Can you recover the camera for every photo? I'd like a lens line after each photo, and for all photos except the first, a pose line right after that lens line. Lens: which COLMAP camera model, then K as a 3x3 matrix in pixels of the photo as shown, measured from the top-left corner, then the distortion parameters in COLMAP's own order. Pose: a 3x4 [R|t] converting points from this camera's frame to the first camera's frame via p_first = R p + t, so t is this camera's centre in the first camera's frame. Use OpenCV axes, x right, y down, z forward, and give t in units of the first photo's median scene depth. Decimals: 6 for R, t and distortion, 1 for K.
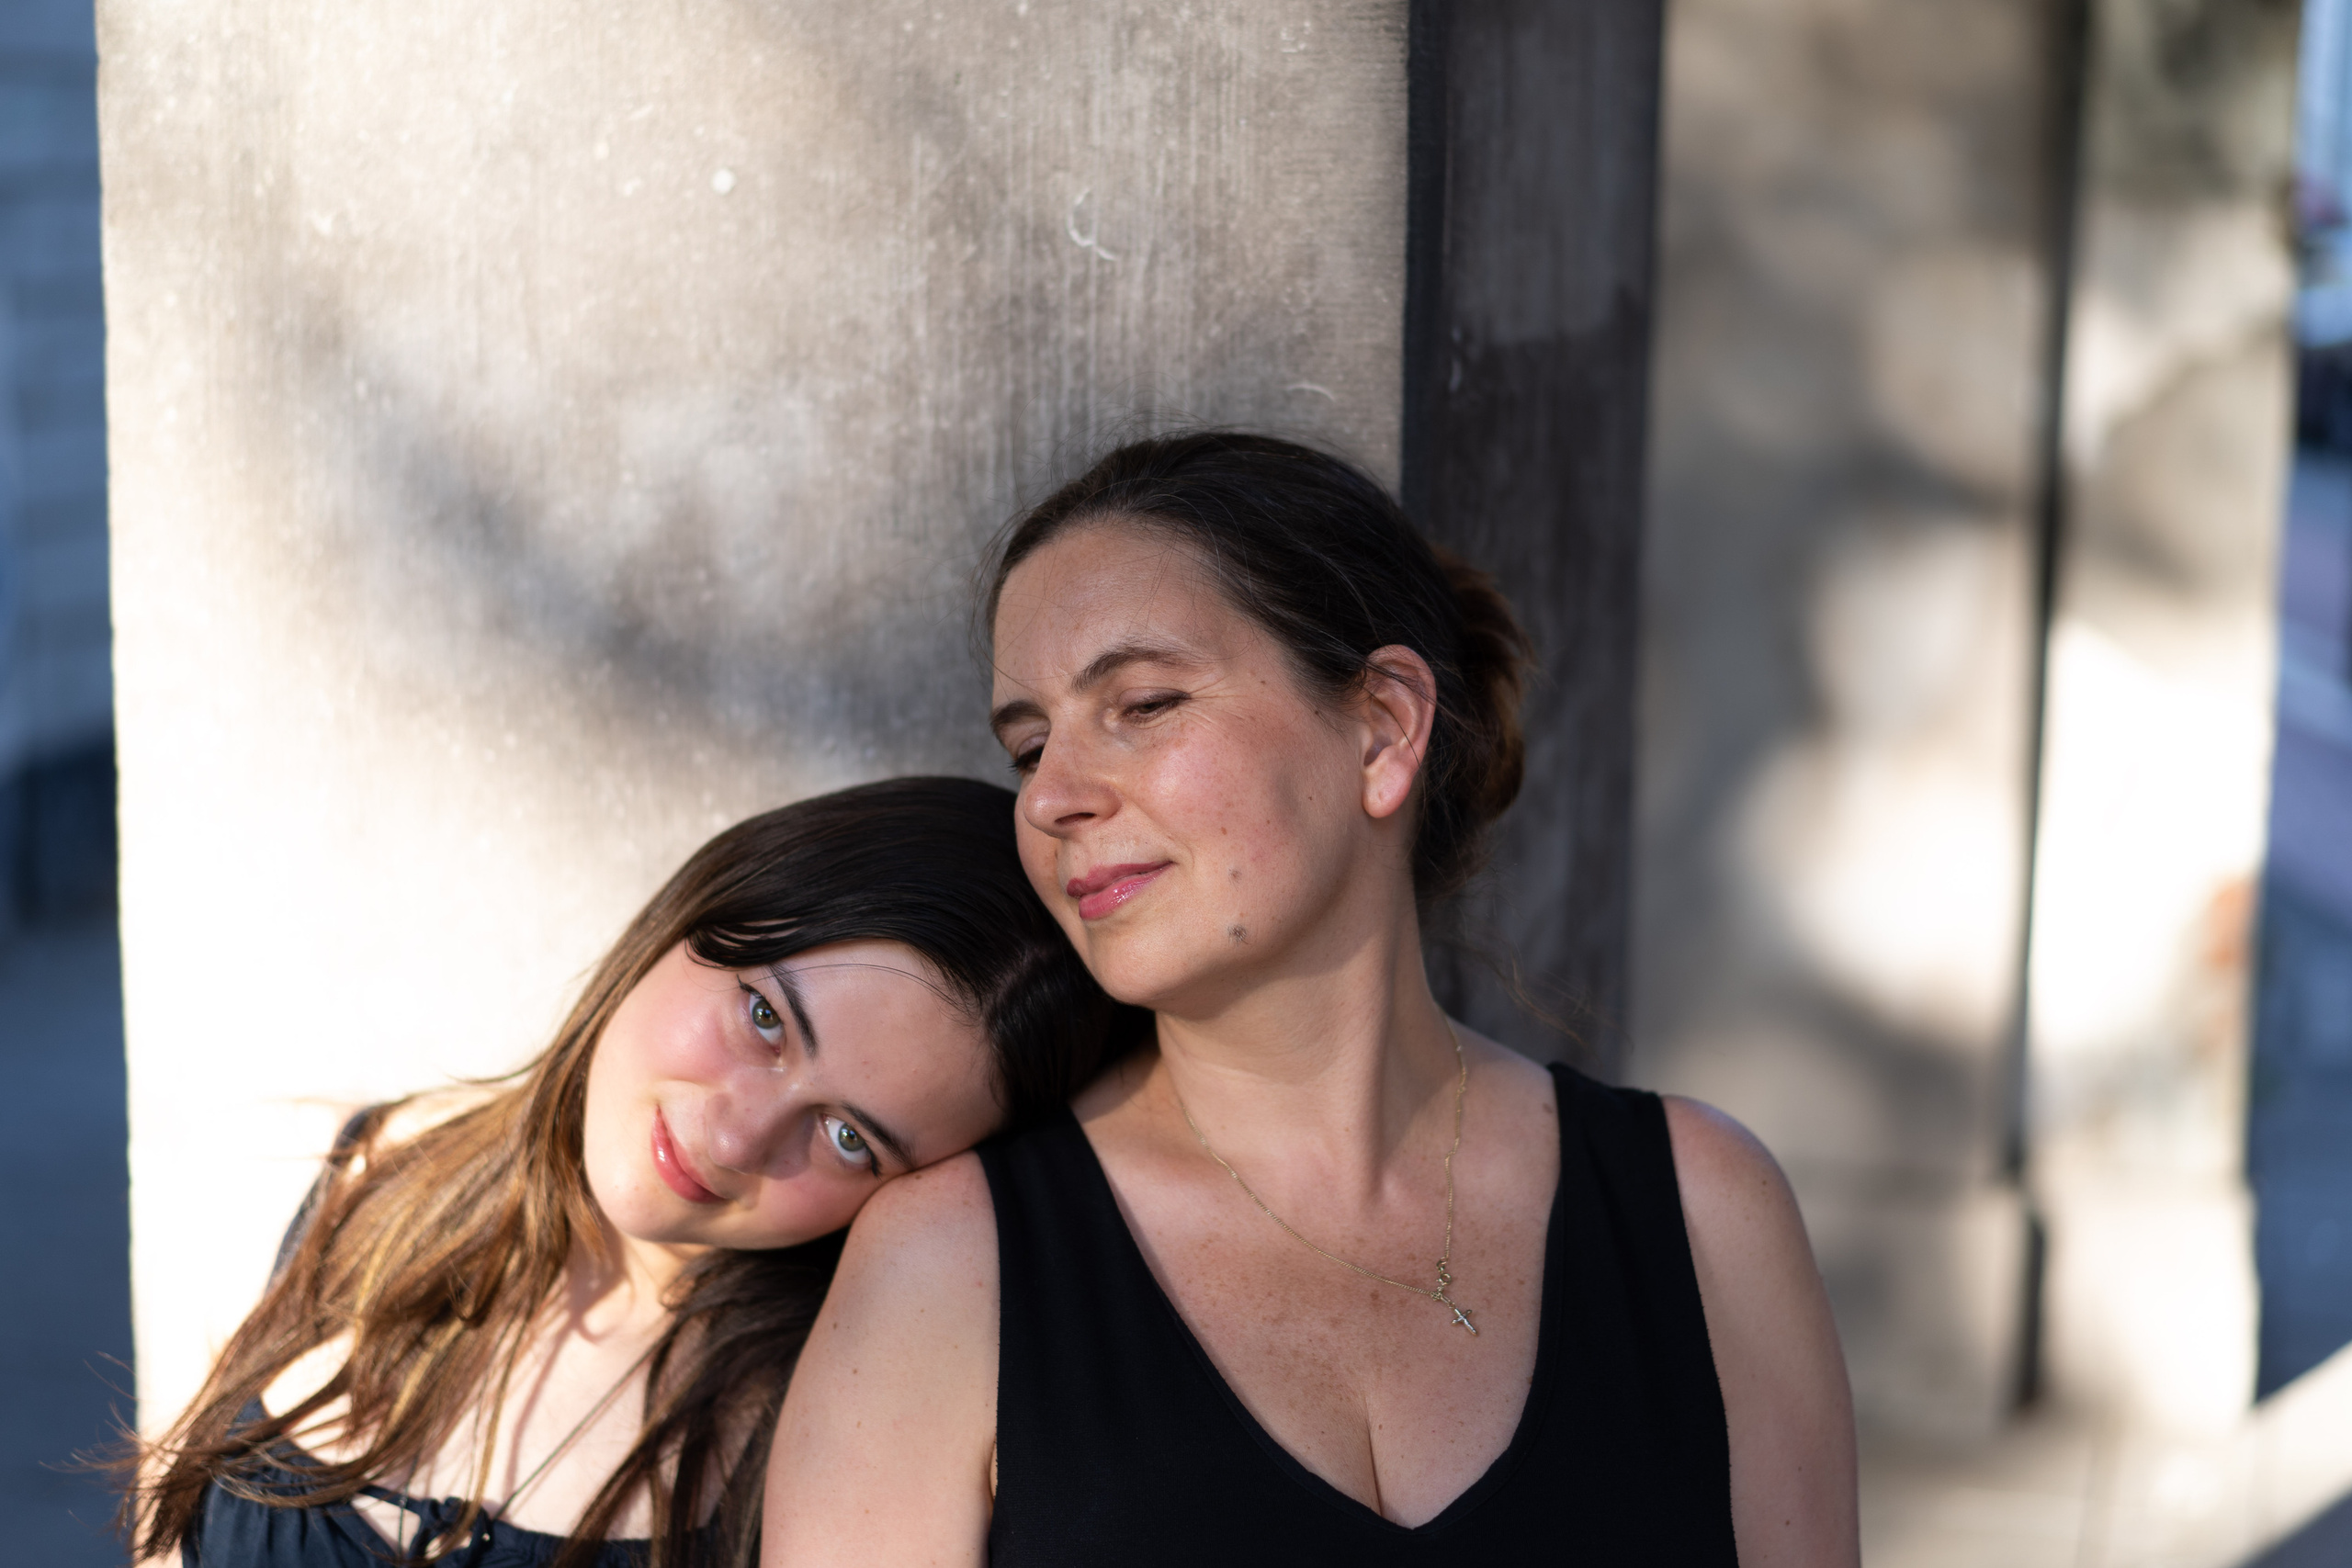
lens RADIAL K [[3660.6, 0, 1178.6], [0, 3660.6, 774.1], [0, 0, 1]] dist [0.000943, 0.000000]
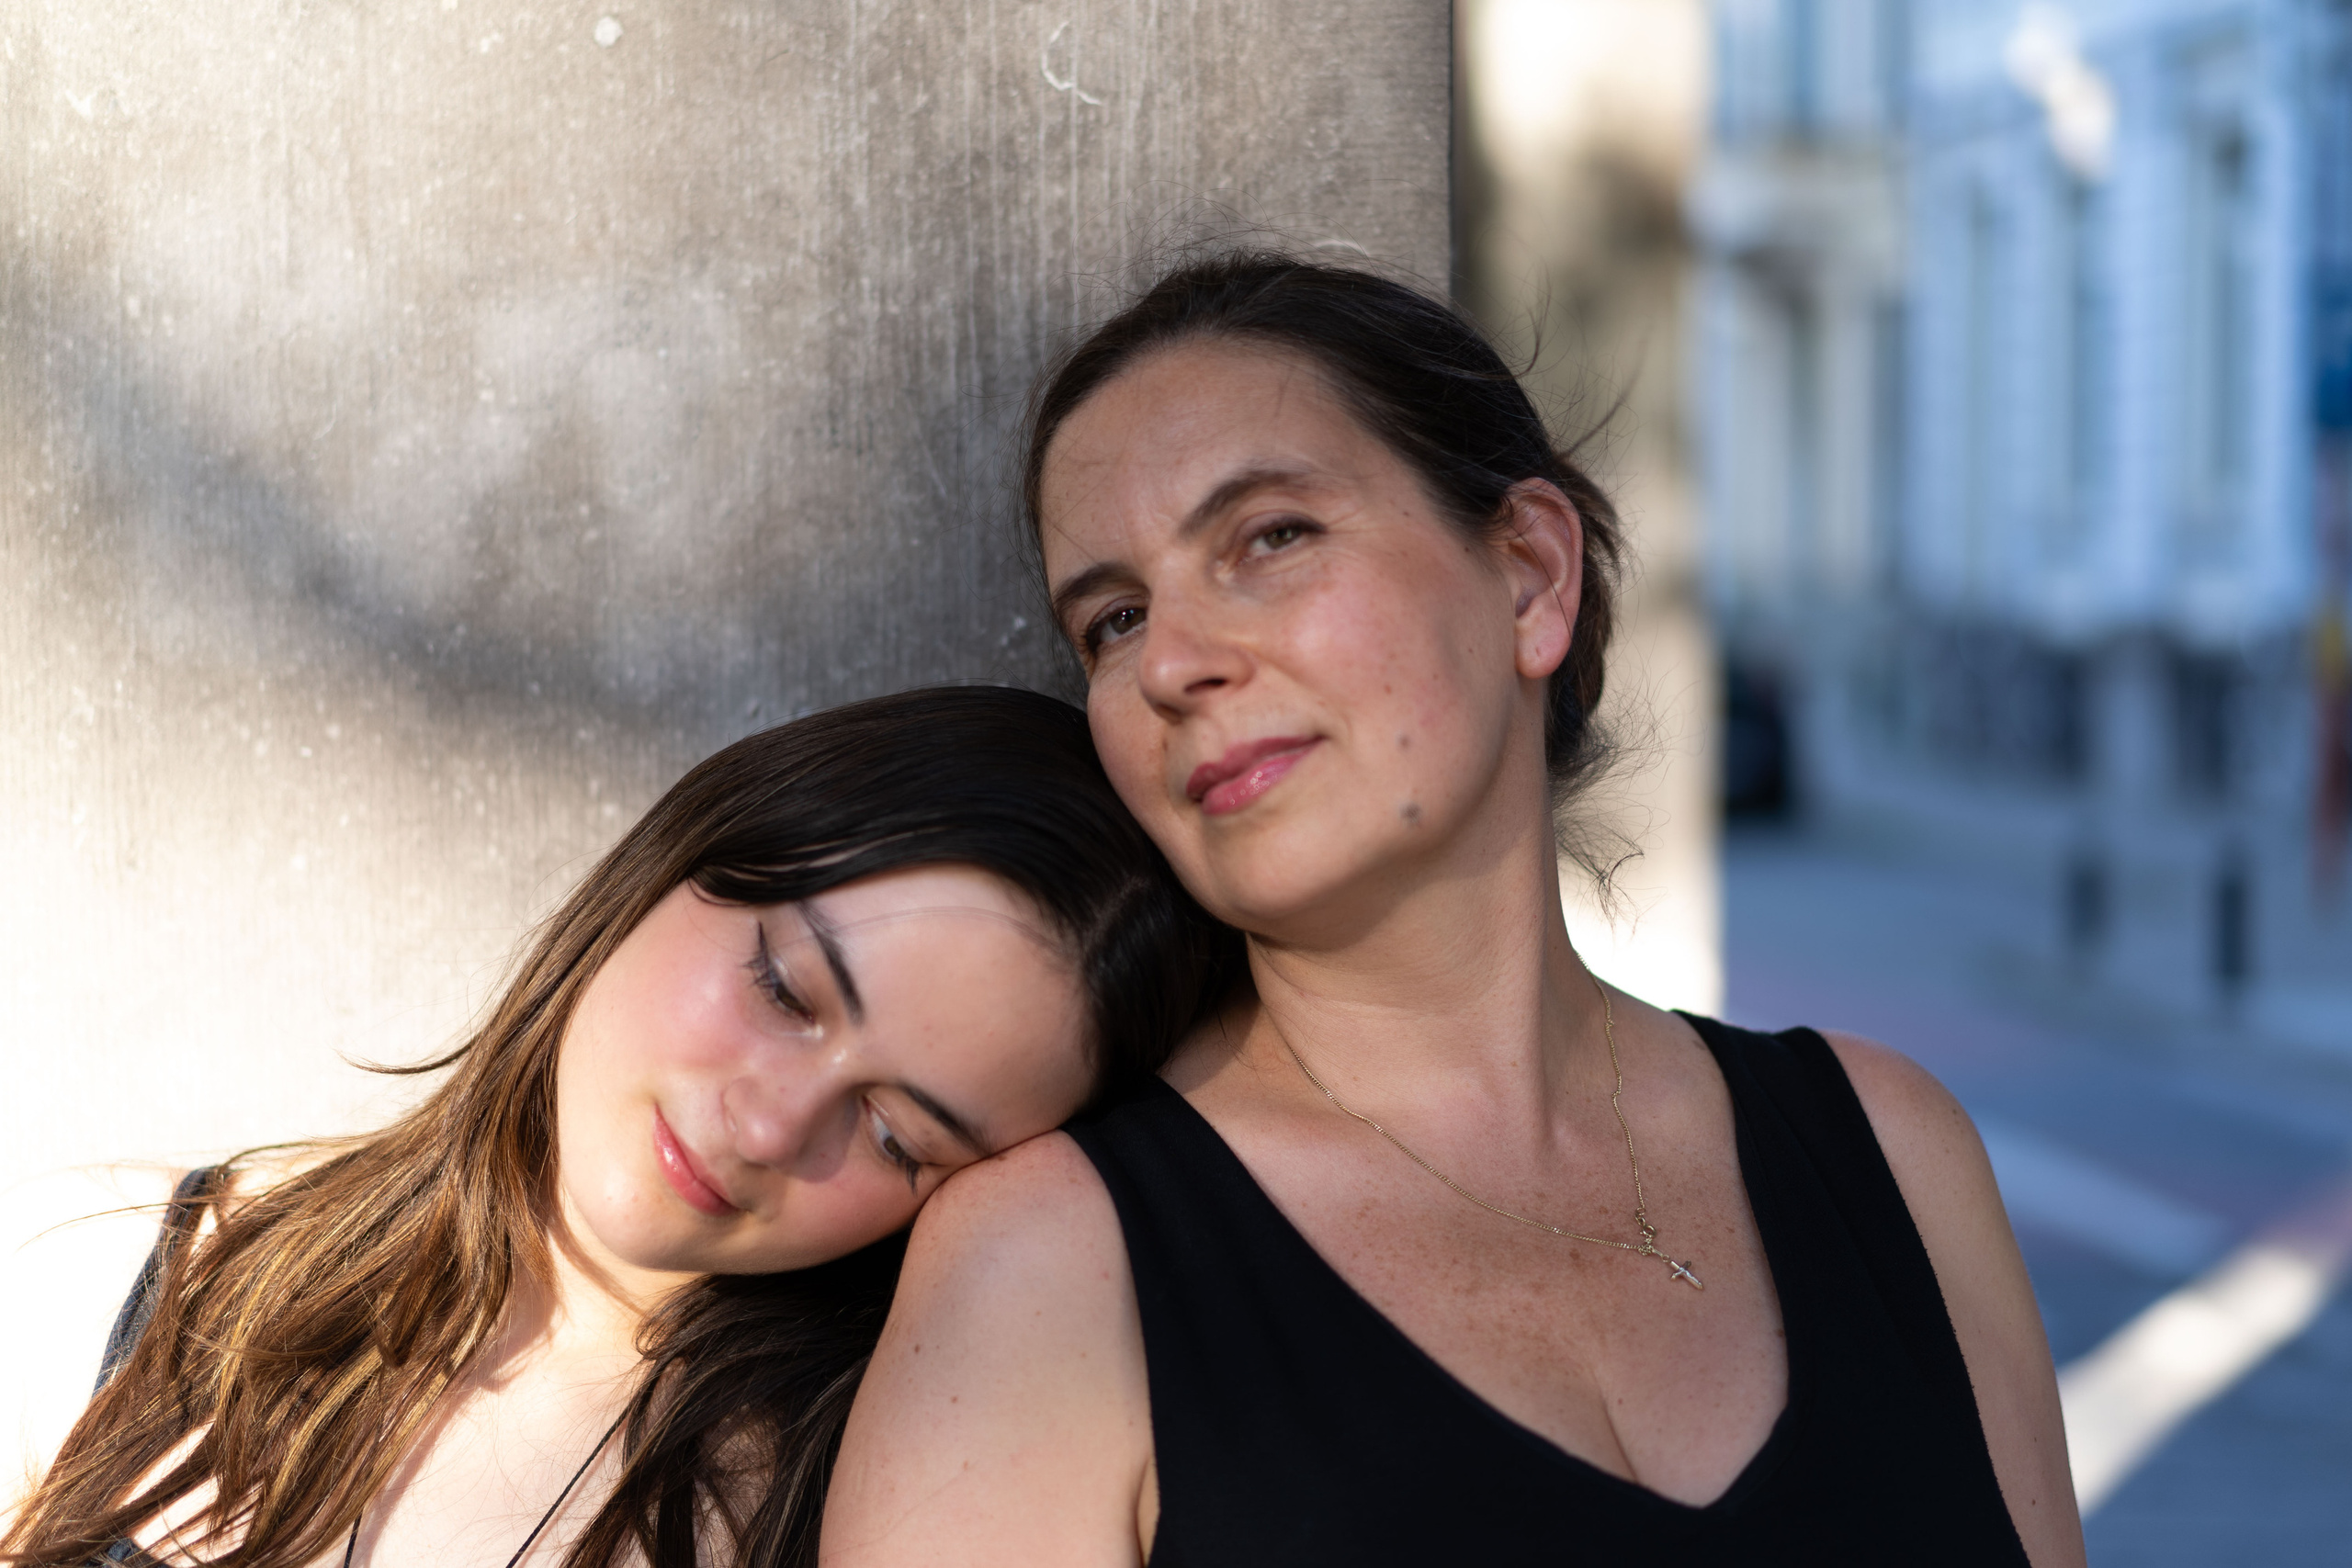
lens RADIAL K [[3660.6, 0, 1120.3], [0, 3660.6, 846.1], [0, 0, 1]] dist [0.000943, 0.000000]
pose [[0.974265, -0.037948, 0.222190, -0.208611], [0.062080, 0.992778, -0.102651, 0.118649], [-0.216690, 0.113803, 0.969585, 0.191483]]
